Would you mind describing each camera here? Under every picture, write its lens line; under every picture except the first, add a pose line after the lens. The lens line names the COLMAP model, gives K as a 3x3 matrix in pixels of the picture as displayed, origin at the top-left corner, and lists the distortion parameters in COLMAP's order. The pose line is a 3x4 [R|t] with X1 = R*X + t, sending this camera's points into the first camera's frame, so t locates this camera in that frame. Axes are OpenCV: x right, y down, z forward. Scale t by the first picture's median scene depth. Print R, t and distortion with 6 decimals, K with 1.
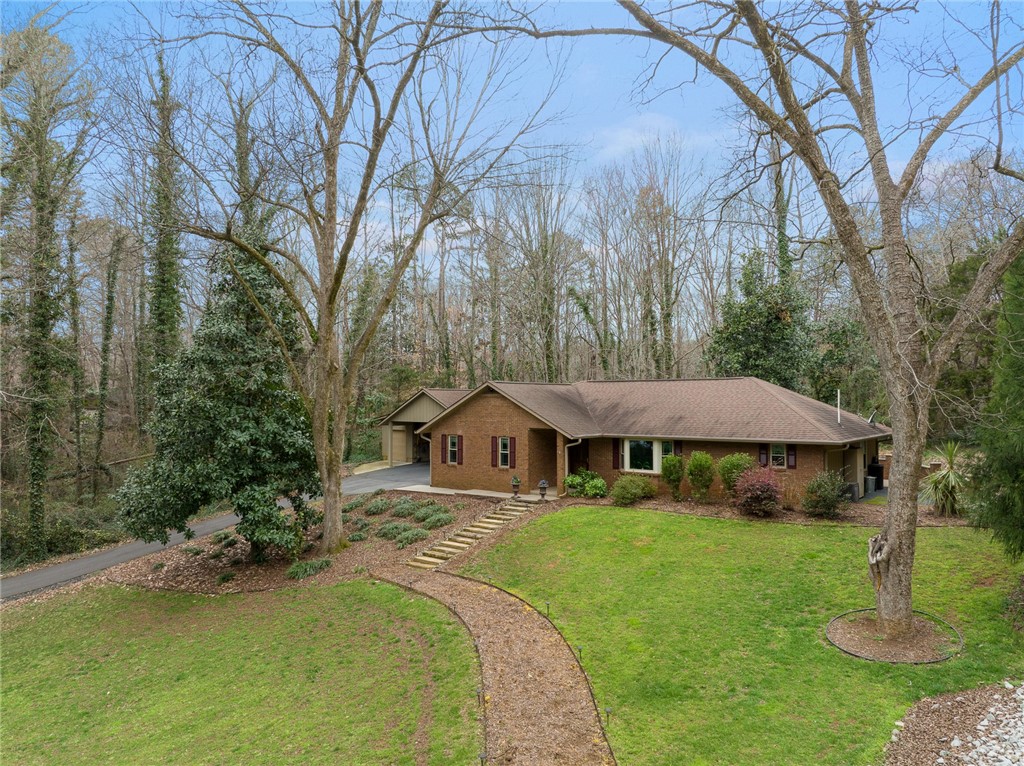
lens RADIAL K [[720.3, 0, 512.0], [0, 720.3, 383.0], [0, 0, 1]] dist [-0.039698, 0.000390]
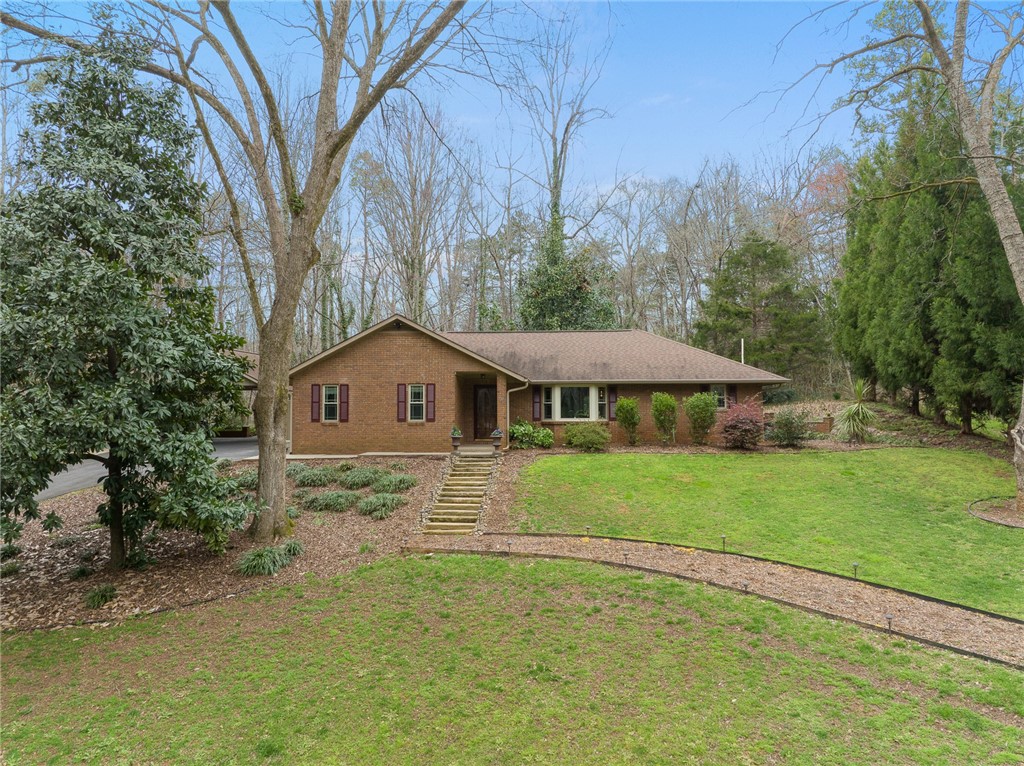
lens RADIAL K [[720.3, 0, 512.0], [0, 720.3, 383.0], [0, 0, 1]] dist [-0.039698, 0.000390]
pose [[0.818763, 0.020931, 0.573750, -0.398765], [-0.010276, 0.999709, -0.021806, 0.093191], [-0.574039, 0.011958, 0.818740, 0.283991]]
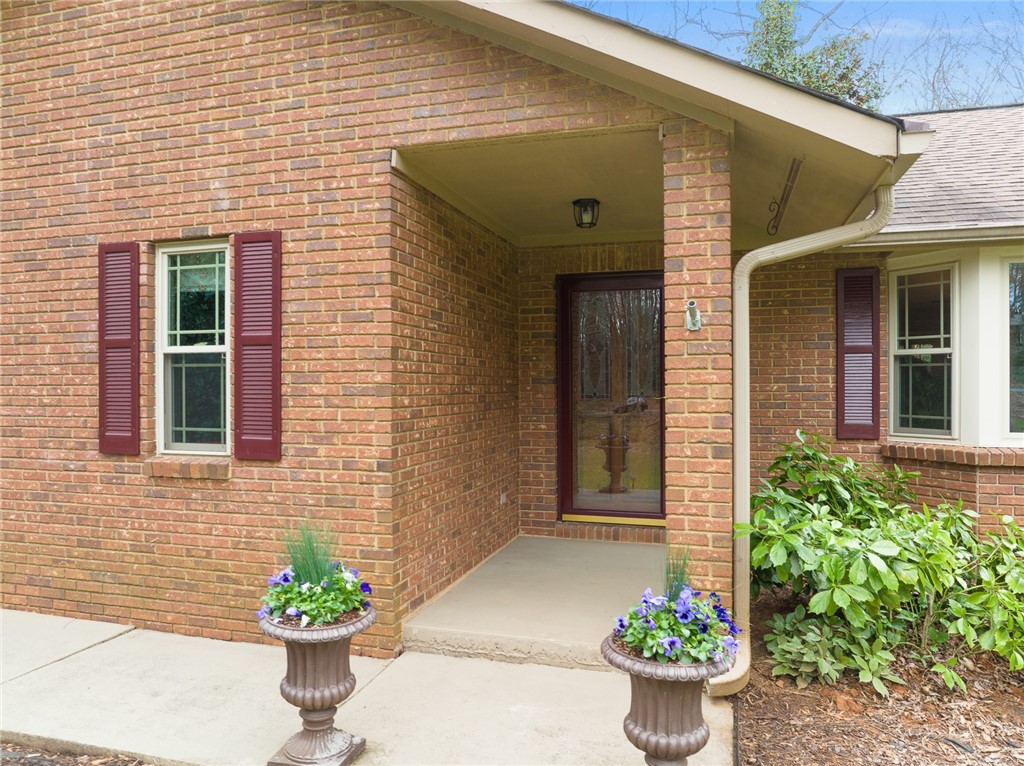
lens RADIAL K [[720.3, 0, 512.0], [0, 720.3, 383.0], [0, 0, 1]] dist [-0.039698, 0.000390]
pose [[0.923086, -0.005185, 0.384560, -0.007065], [-0.005275, 0.999644, 0.026138, 0.101654], [-0.384558, -0.026156, 0.922730, 0.870819]]
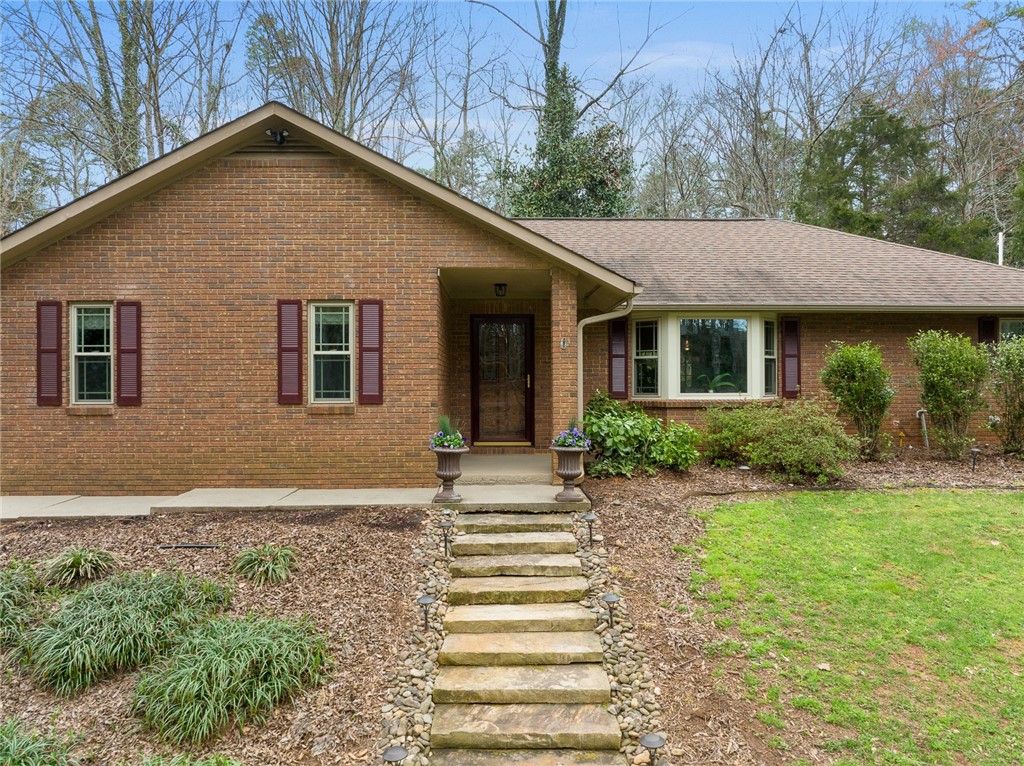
lens RADIAL K [[720.3, 0, 512.0], [0, 720.3, 383.0], [0, 0, 1]] dist [-0.039698, 0.000390]
pose [[0.758806, -0.004425, 0.651302, -0.151135], [-0.012609, 0.999690, 0.021482, 0.104271], [-0.651195, -0.024513, 0.758515, 0.748527]]
